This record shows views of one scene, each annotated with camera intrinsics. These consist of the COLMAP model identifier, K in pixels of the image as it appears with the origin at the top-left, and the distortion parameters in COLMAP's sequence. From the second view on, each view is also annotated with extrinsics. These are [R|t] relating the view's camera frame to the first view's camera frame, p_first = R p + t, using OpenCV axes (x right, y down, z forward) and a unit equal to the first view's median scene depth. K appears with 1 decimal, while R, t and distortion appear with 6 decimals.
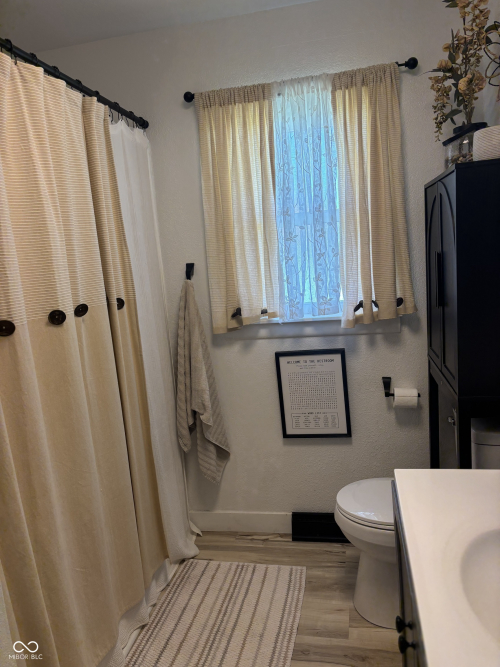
lens RADIAL K [[499.5, 0, 252.3], [0, 499.5, 337.1], [0, 0, 1]] dist [0.046554, -0.051538]
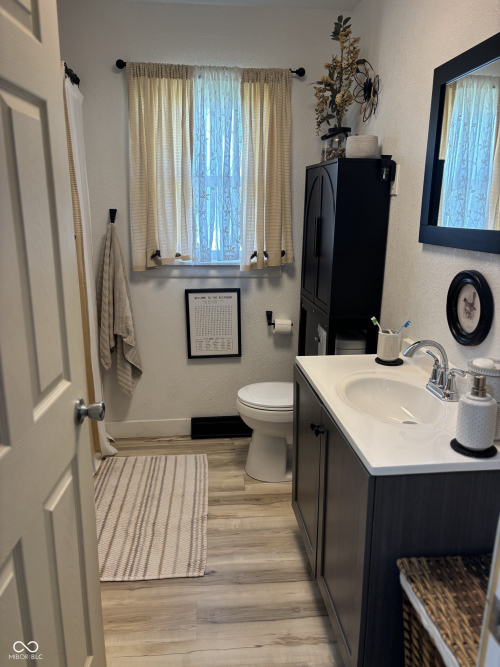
lens RADIAL K [[499.5, 0, 247.8], [0, 499.5, 335.2], [0, 0, 1]] dist [0.046554, -0.051538]
pose [[0.949365, 0.016253, 0.313754, -0.205562], [-0.037878, 0.997298, 0.062950, 0.064506], [-0.311883, -0.071647, 0.947415, -0.243179]]
